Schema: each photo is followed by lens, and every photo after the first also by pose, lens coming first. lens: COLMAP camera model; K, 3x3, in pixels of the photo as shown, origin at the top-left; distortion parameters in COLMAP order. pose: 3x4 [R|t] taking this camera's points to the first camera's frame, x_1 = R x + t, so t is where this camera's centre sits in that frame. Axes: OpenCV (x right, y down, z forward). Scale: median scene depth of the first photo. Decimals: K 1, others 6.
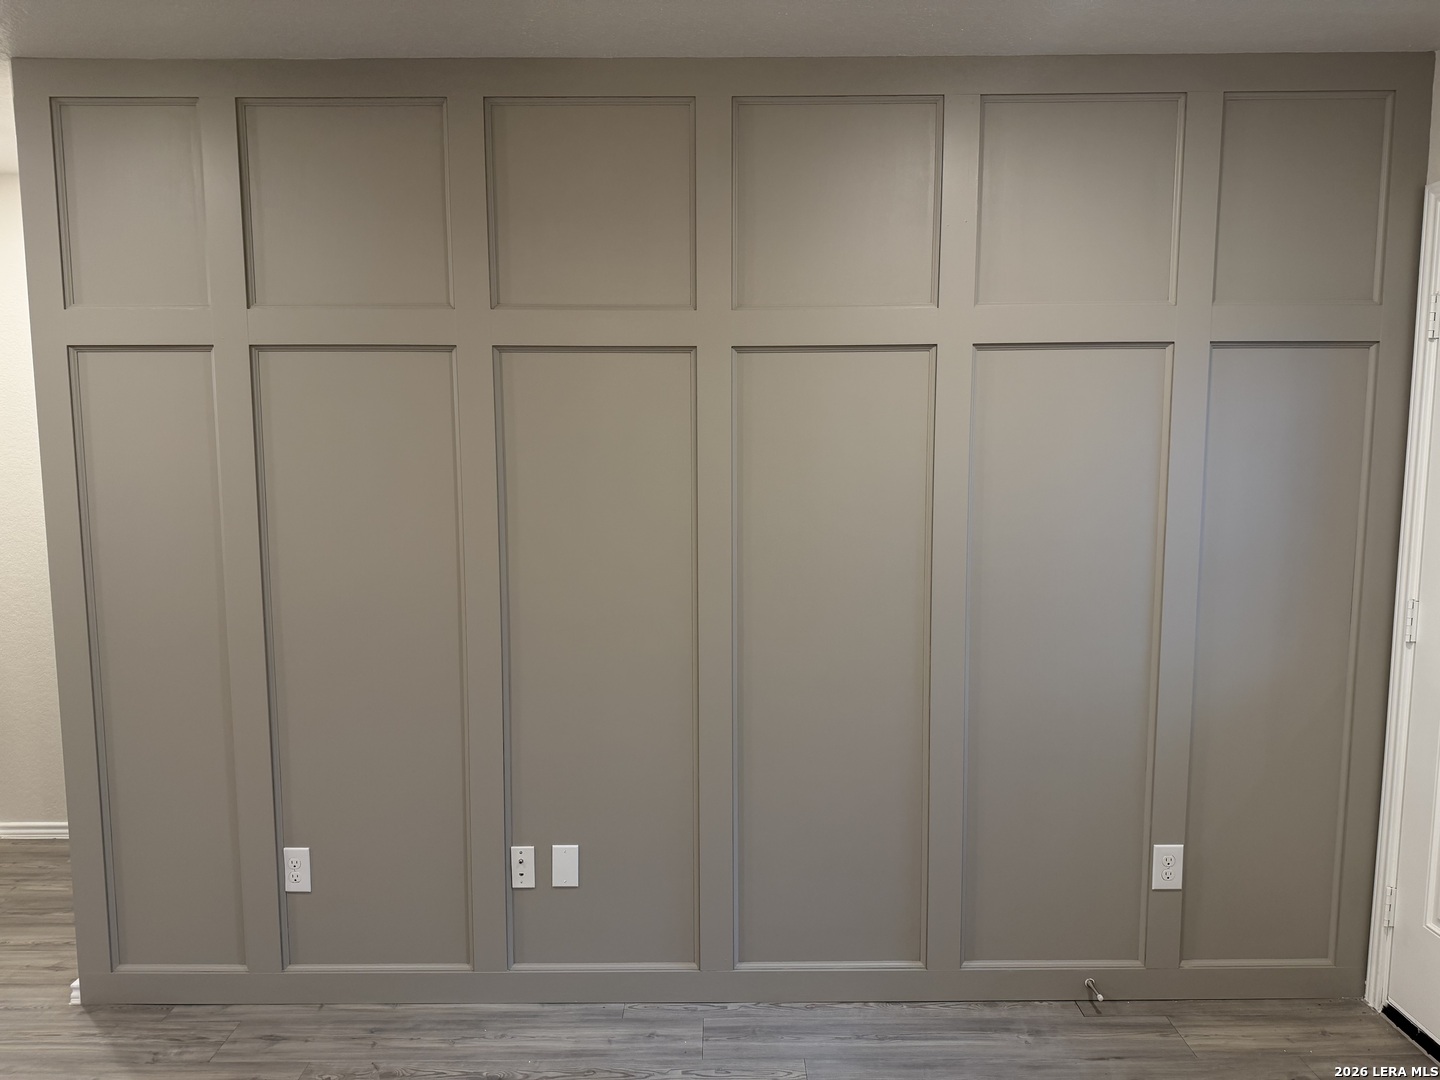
lens RADIAL K [[1019.9, 0, 721.0], [0, 1019.9, 524.4], [0, 0, 1]] dist [0.036877, -0.040546]
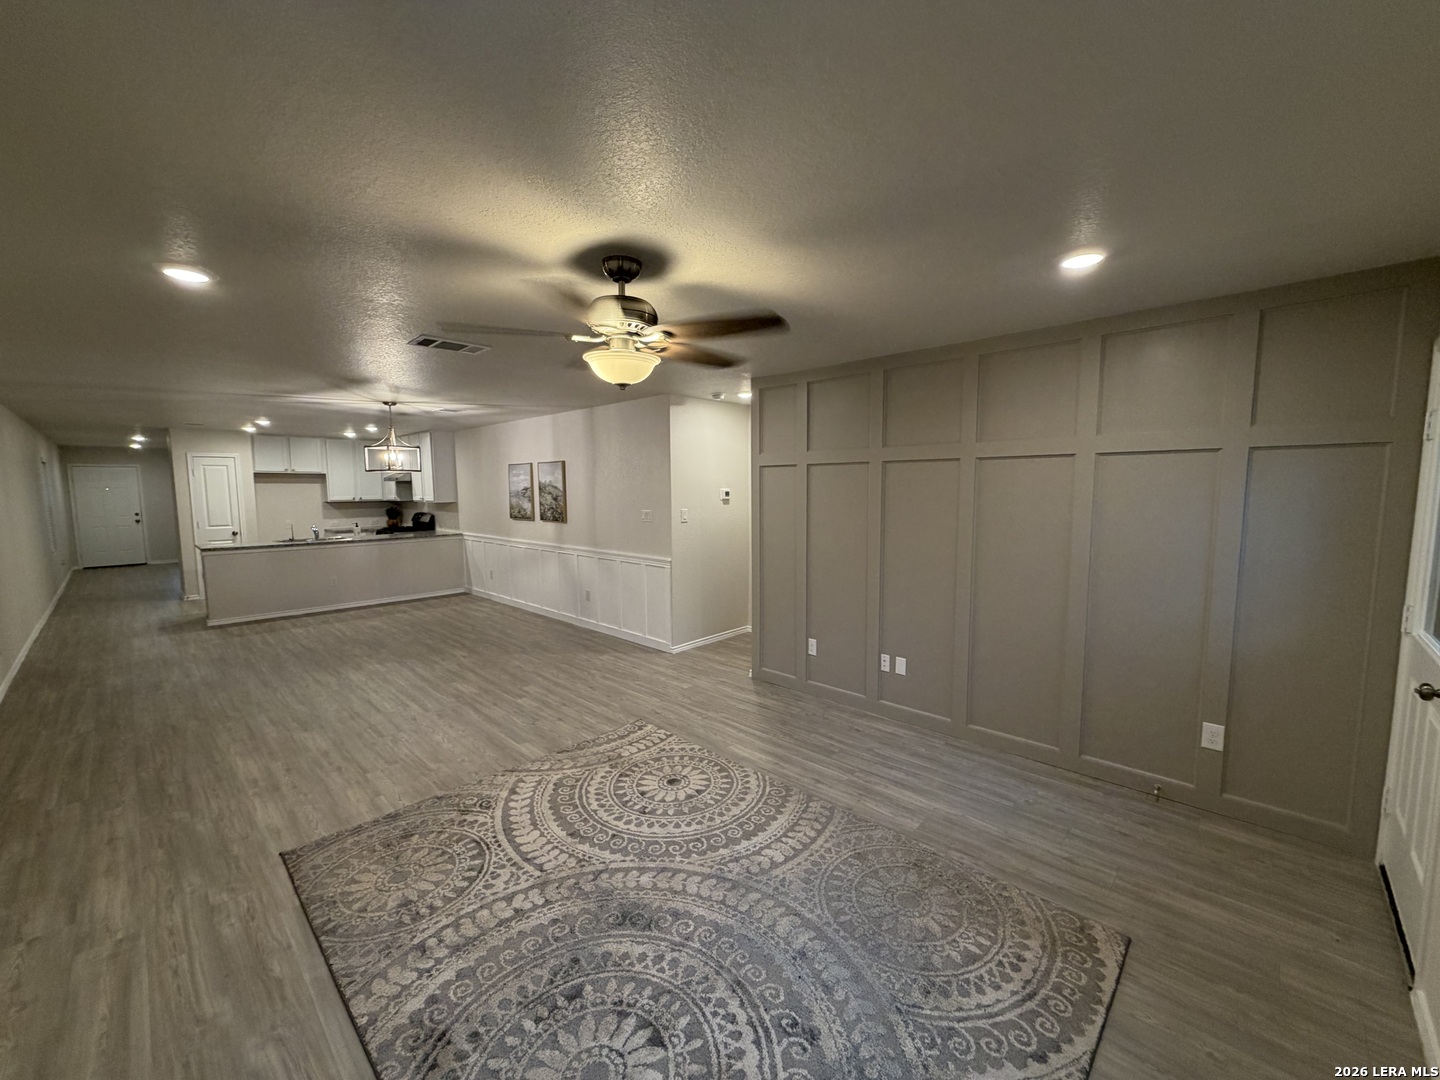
lens RADIAL K [[572.7, 0, 712.3], [0, 572.7, 538.9], [0, 0, 1]] dist [0.001392, 0.000062]
pose [[0.716981, 0.062529, -0.694282, 0.485291], [-0.073473, 0.997200, 0.013936, 0.036270], [0.693210, 0.041019, 0.719568, -0.356733]]
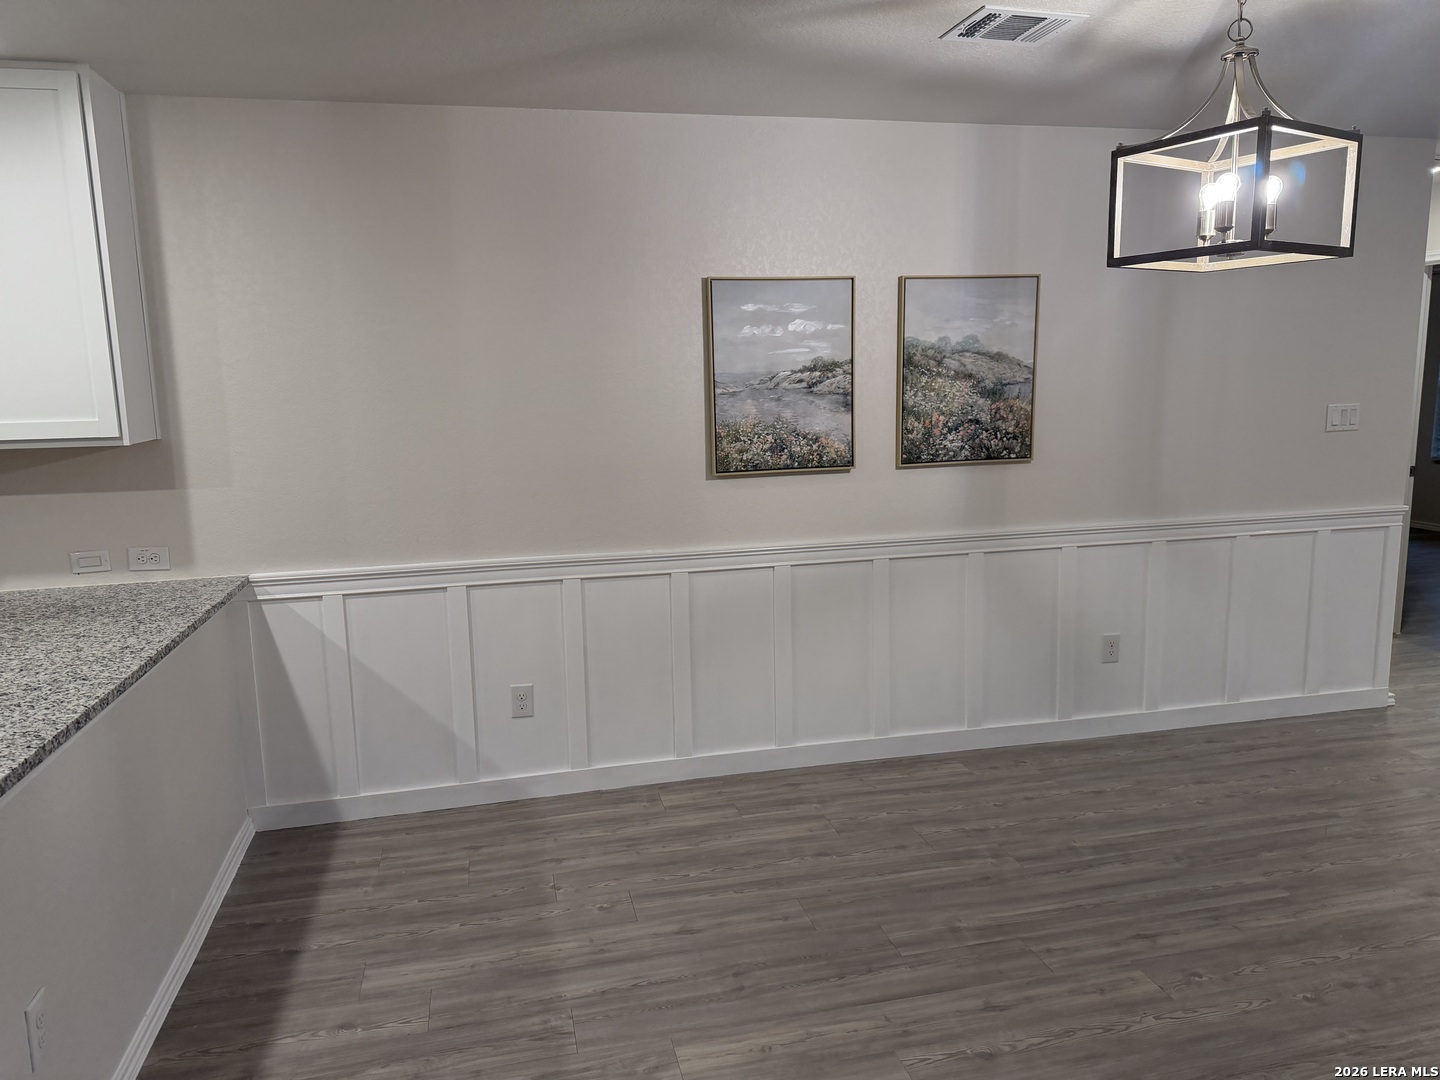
lens RADIAL K [[1019.9, 0, 720.0], [0, 1019.9, 540.0], [0, 0, 1]] dist [0.036877, -0.040546]
pose [[0.973436, -0.055281, 0.222186, -2.401570], [0.044766, 0.997639, 0.052087, 0.064514], [-0.224541, -0.040757, 0.973612, -0.391218]]
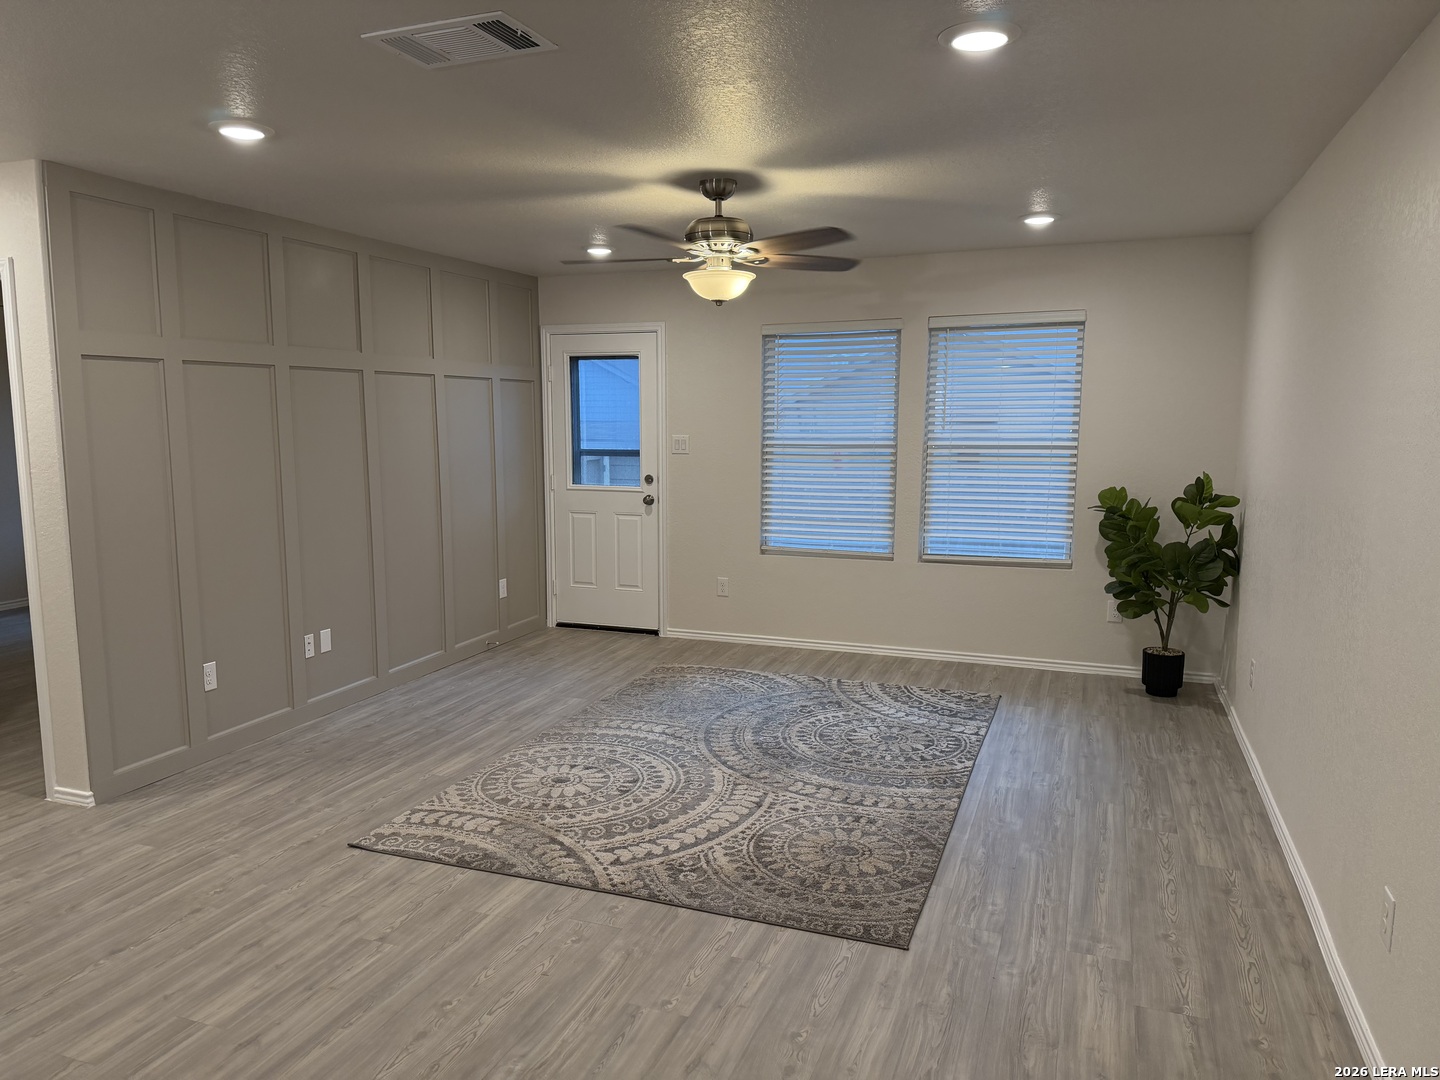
lens RADIAL K [[1019.9, 0, 720.6], [0, 1019.9, 541.3], [0, 0, 1]] dist [0.036877, -0.040546]
pose [[0.343952, -0.114506, 0.931979, -1.695790], [0.106606, 0.990881, 0.082400, 0.072357], [-0.932916, 0.071013, 0.353023, -0.382911]]
